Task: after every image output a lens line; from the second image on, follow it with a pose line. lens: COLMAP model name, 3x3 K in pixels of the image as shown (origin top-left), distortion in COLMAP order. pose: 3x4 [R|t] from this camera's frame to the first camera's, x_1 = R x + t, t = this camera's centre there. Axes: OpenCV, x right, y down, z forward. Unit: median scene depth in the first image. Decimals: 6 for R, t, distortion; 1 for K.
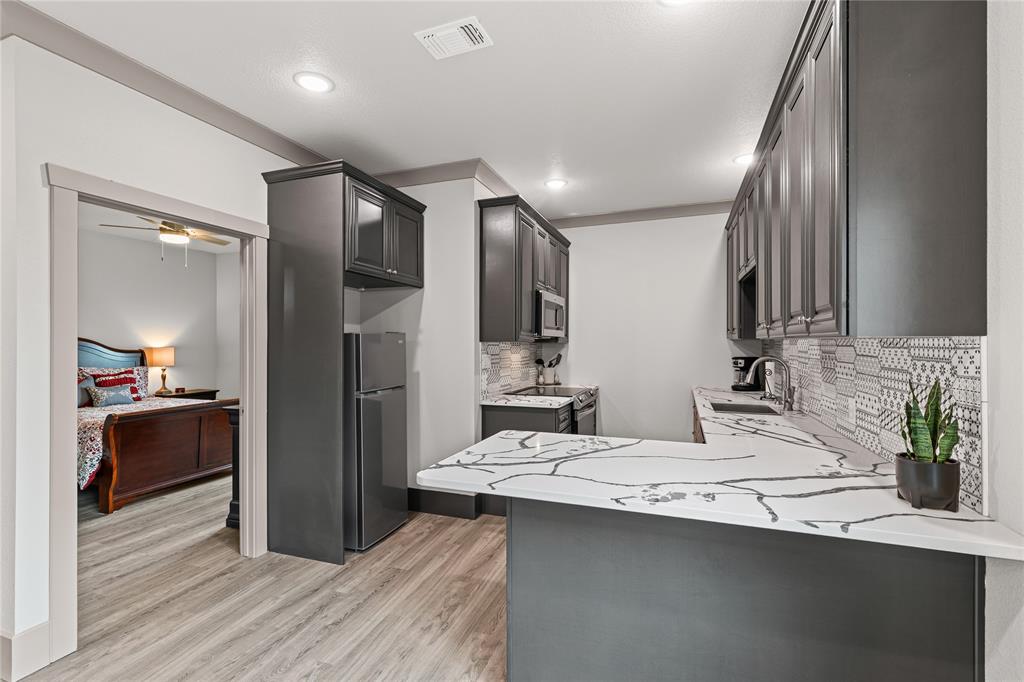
lens RADIAL K [[457.2, 0, 517.3], [0, 457.2, 345.4], [0, 0, 1]] dist [0.001824, 0.000173]
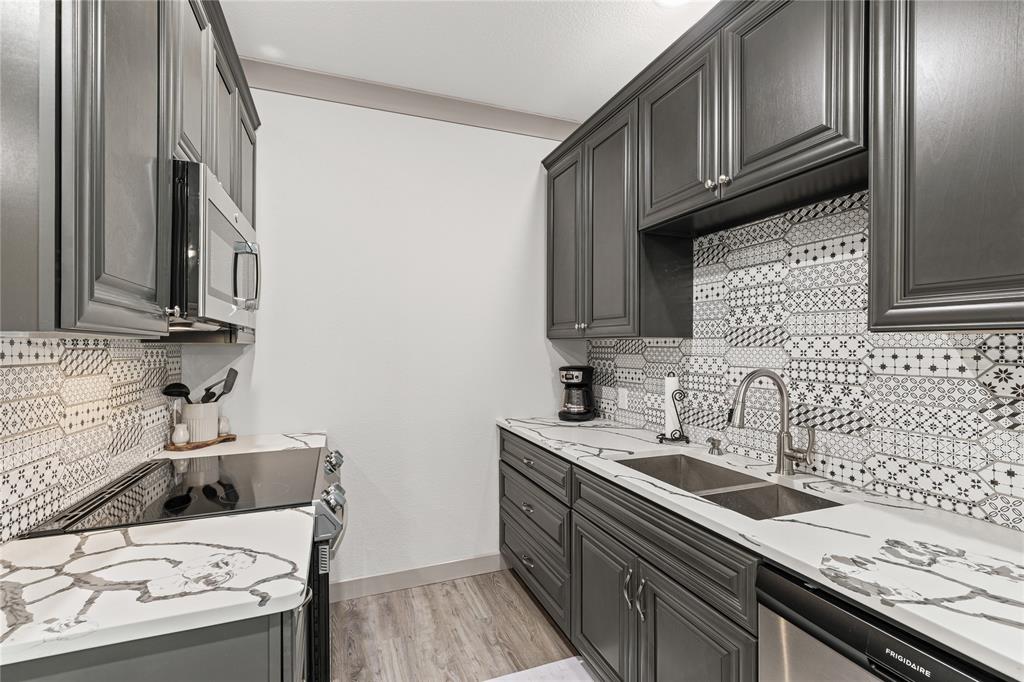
lens RADIAL K [[457.2, 0, 513.9], [0, 457.2, 347.9], [0, 0, 1]] dist [0.001824, 0.000173]
pose [[0.757576, -0.000573, 0.652746, 0.011295], [0.002428, 0.999995, -0.001941, -0.000080], [-0.652742, 0.003056, 0.757574, 0.487656]]
